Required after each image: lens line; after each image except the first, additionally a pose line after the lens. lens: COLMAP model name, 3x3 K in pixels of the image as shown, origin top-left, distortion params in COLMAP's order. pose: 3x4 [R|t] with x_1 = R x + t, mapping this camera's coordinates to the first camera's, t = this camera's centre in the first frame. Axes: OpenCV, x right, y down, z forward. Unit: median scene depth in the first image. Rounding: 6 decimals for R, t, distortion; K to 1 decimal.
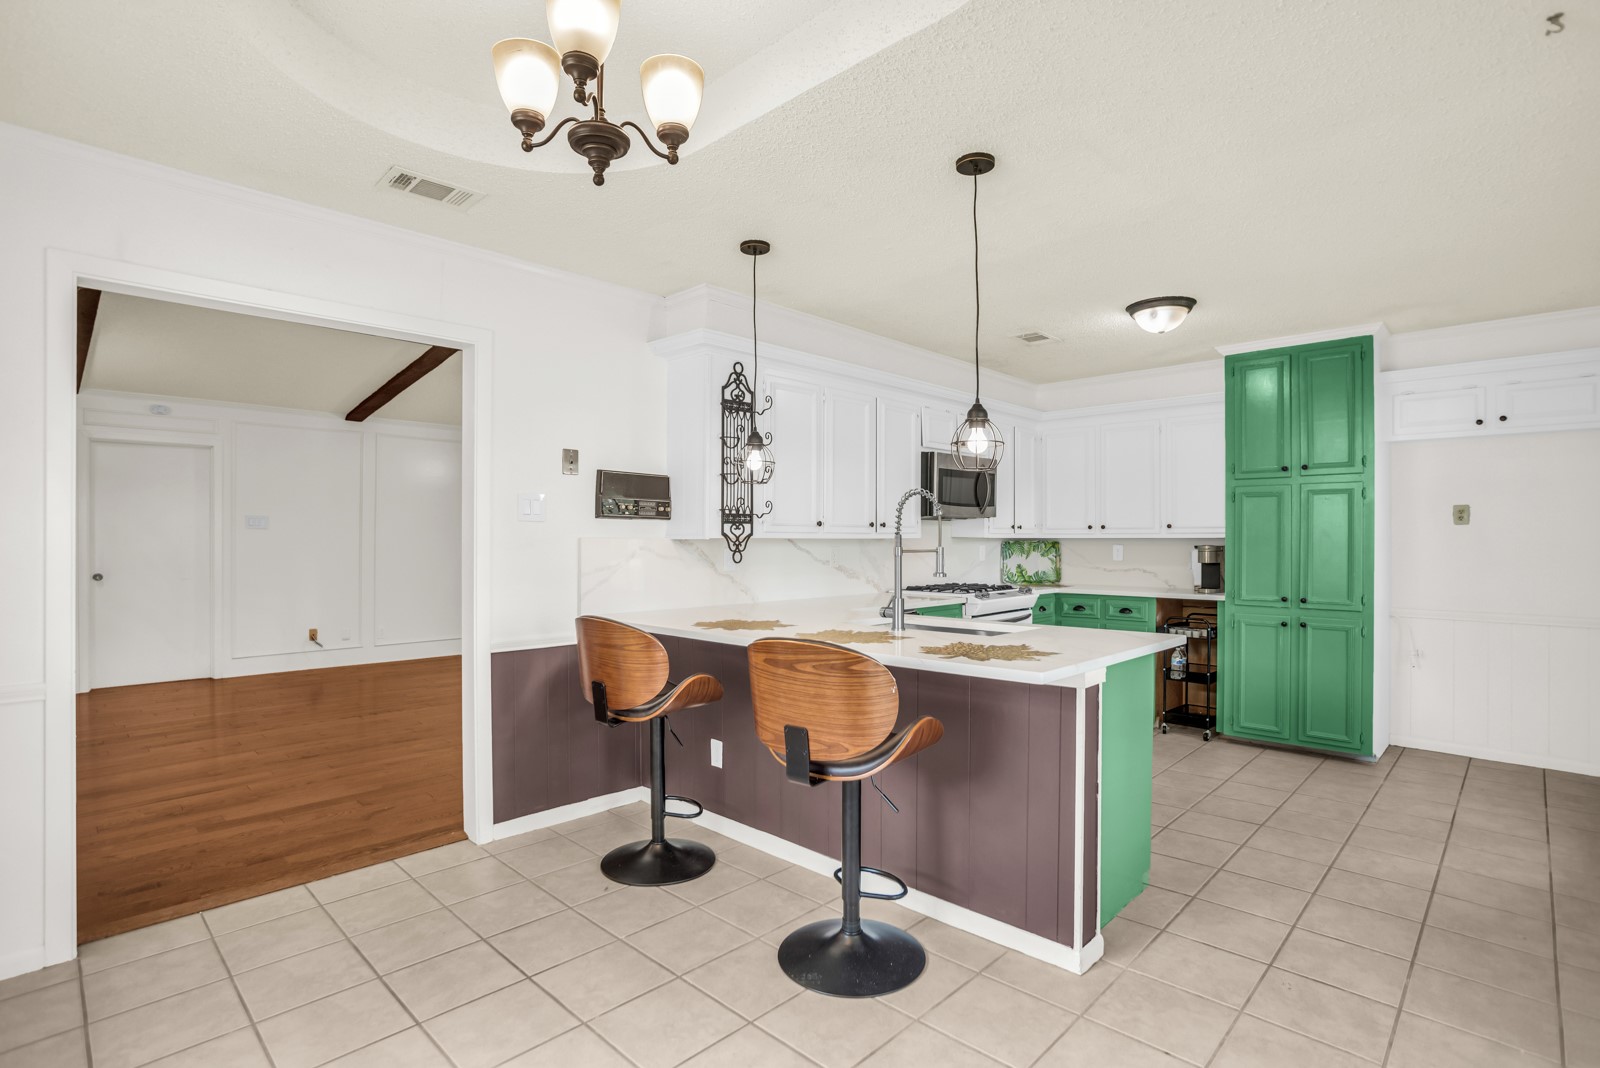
lens RADIAL K [[755.0, 0, 813.2], [0, 755.0, 539.5], [0, 0, 1]] dist [-0.035434, 0.003780]
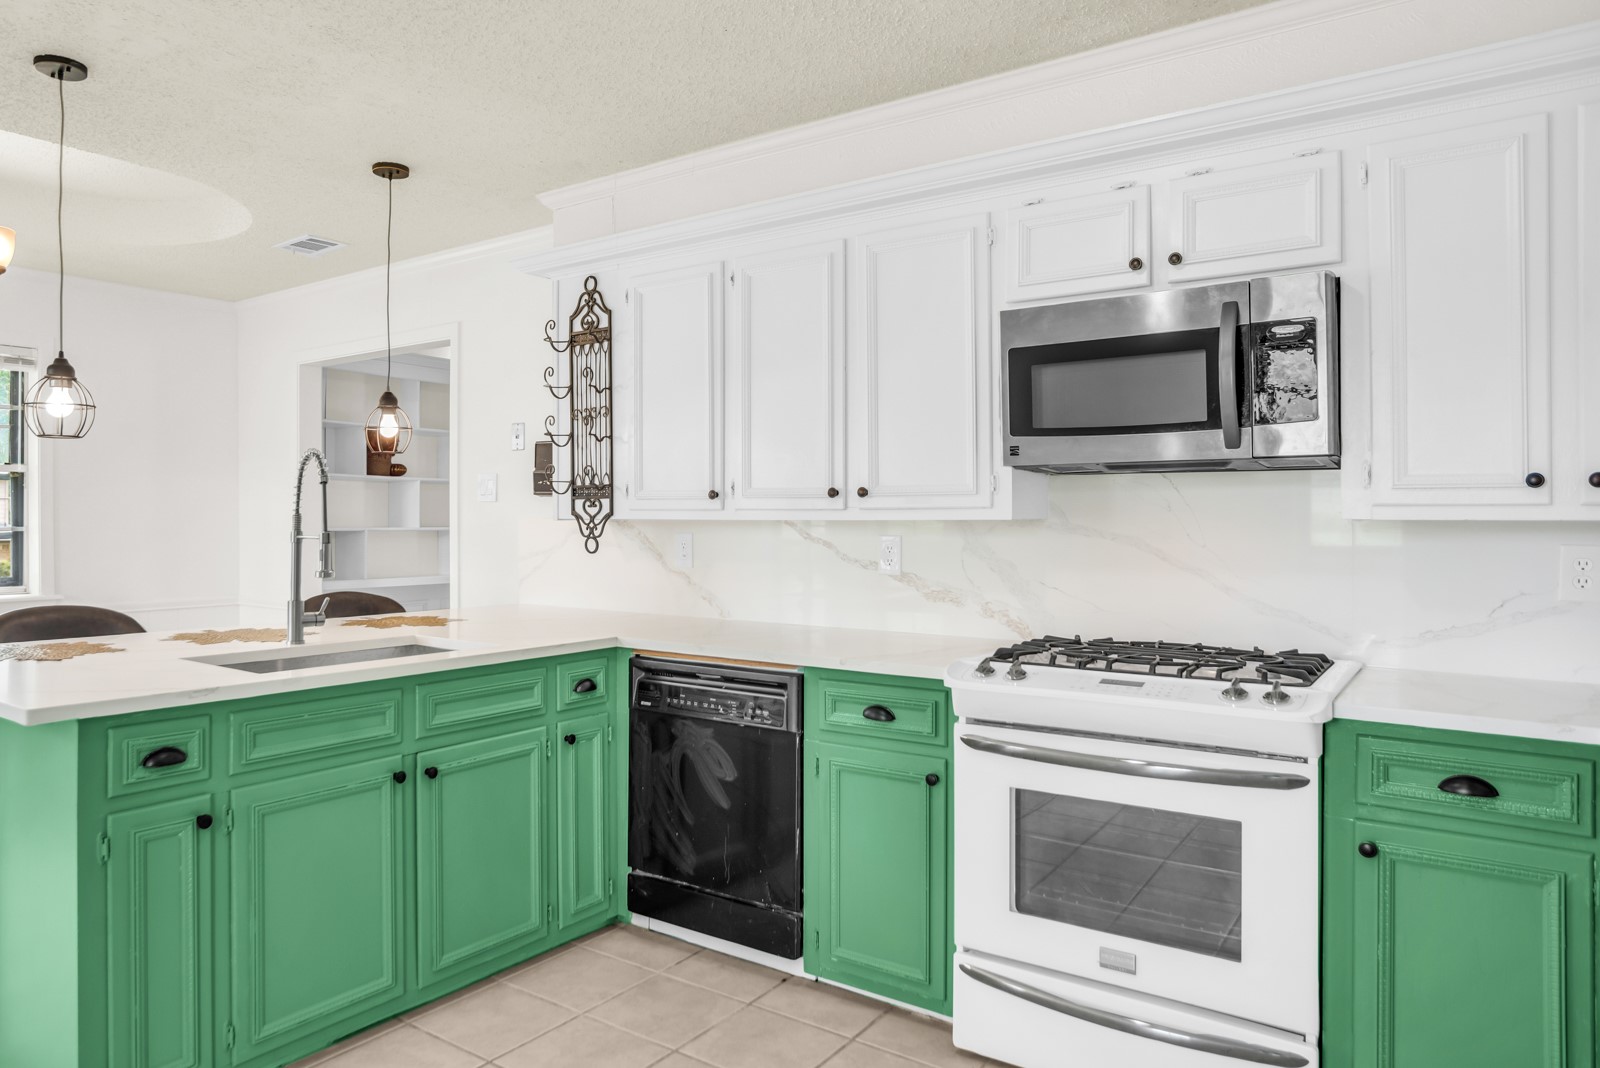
lens RADIAL K [[1110.8, 0, 730.1], [0, 1110.8, 505.5], [0, 0, 1]] dist [-0.006179, -0.010333]
pose [[0.108225, -0.008958, -0.994086, 0.810478], [-0.001641, 0.999956, -0.009189, -0.004292], [0.994125, 0.002626, 0.108206, 0.847746]]
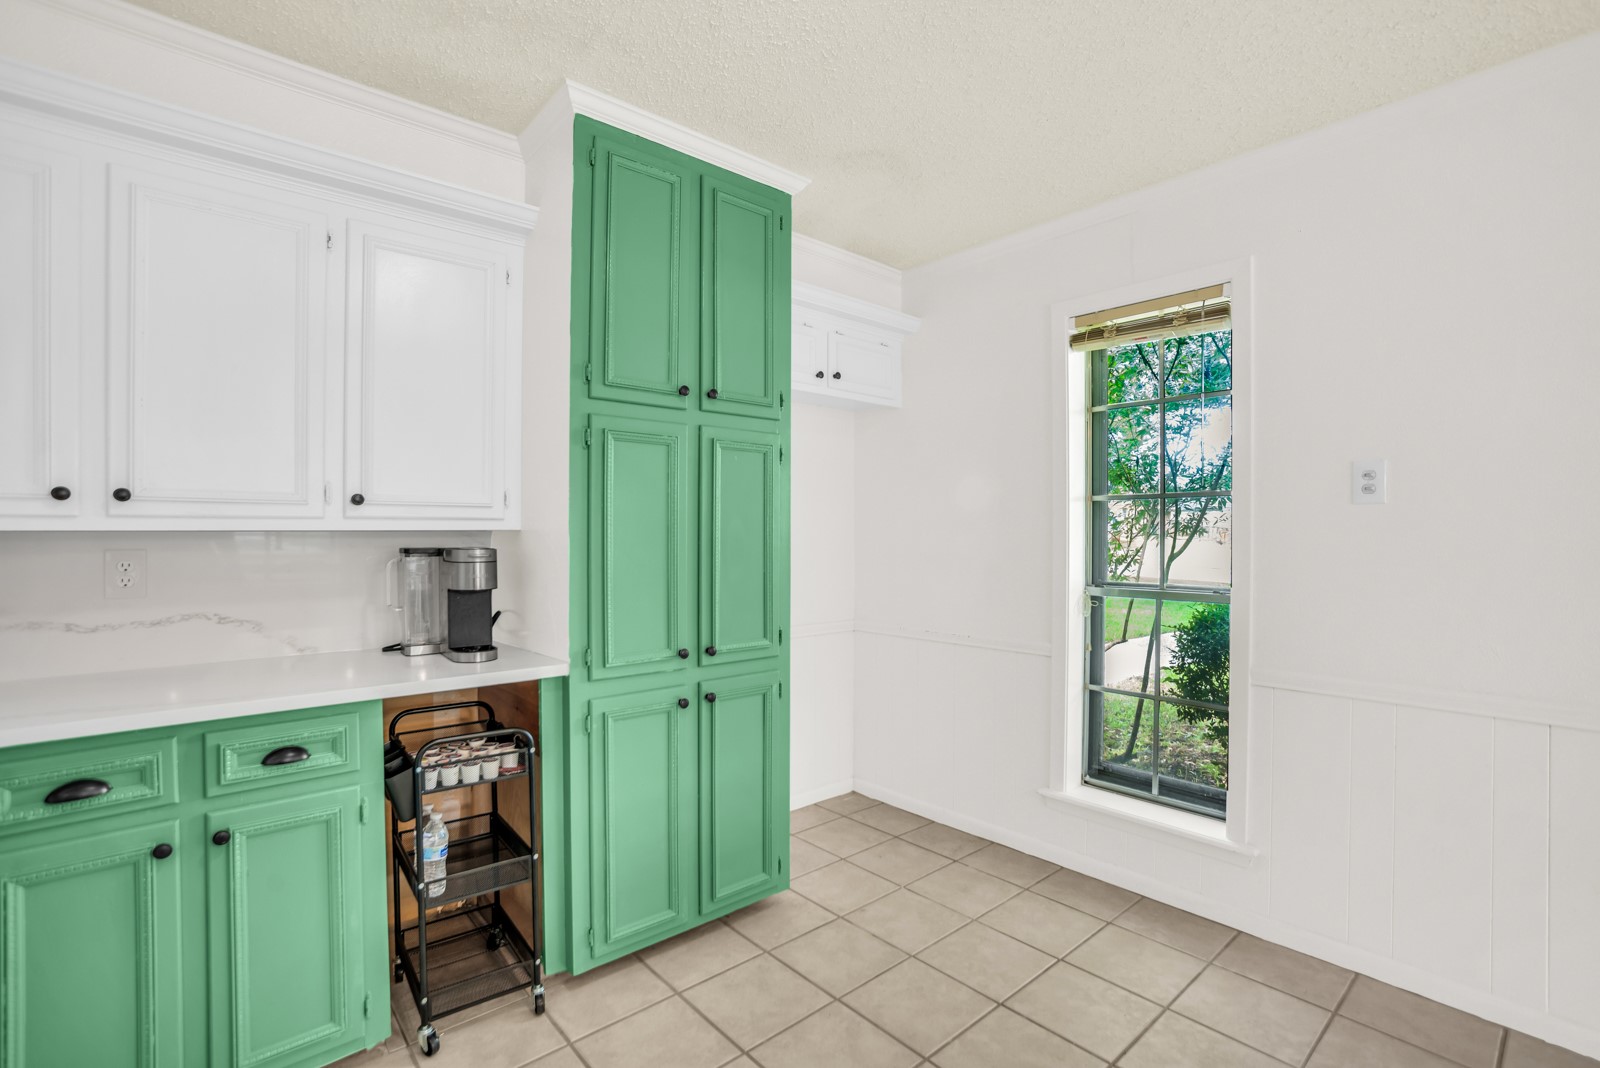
lens RADIAL K [[755.0, 0, 813.5], [0, 755.0, 536.8], [0, 0, 1]] dist [-0.035434, 0.003780]
pose [[0.075488, -0.012502, 0.997068, 0.135991], [-0.002013, 0.999917, 0.012690, -0.004738], [-0.997145, -0.002965, 0.075456, 0.875754]]
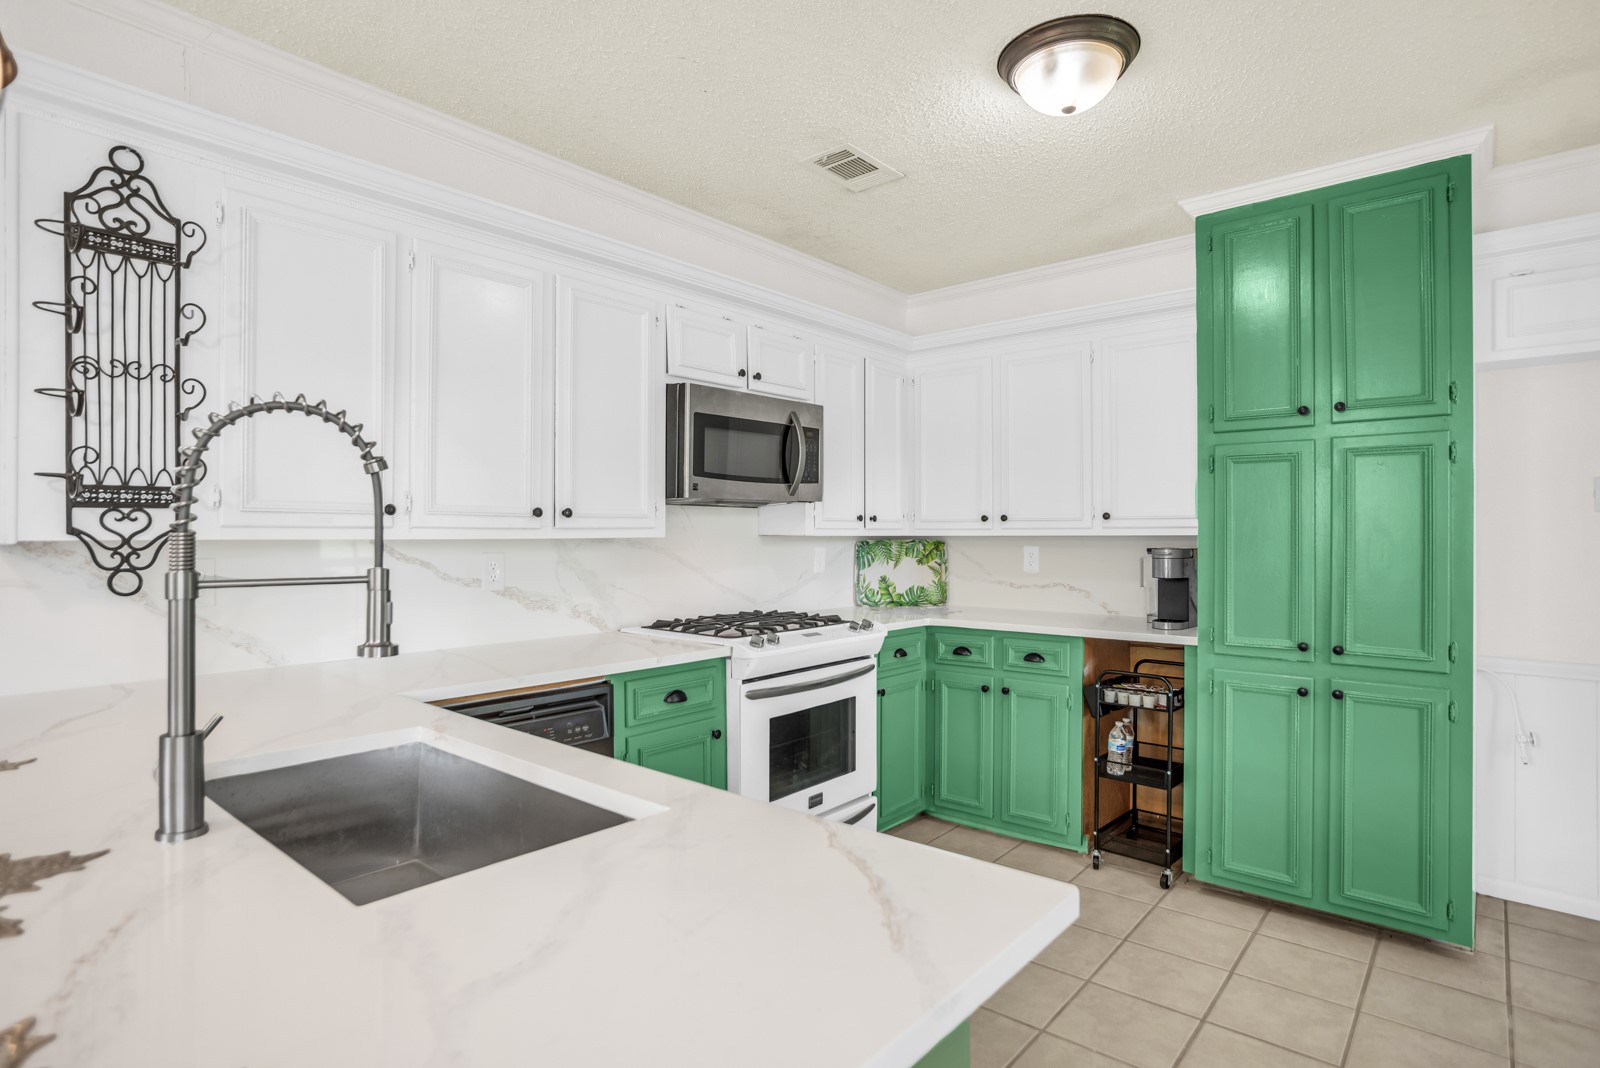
lens RADIAL K [[823.6, 0, 799.0], [0, 823.6, 537.6], [0, 0, 1]] dist [-0.026228, 0.005238]
pose [[0.998546, -0.002257, 0.053857, 0.226961], [0.002138, 0.999995, 0.002264, -0.003033], [-0.053862, -0.002146, 0.998546, 0.416091]]
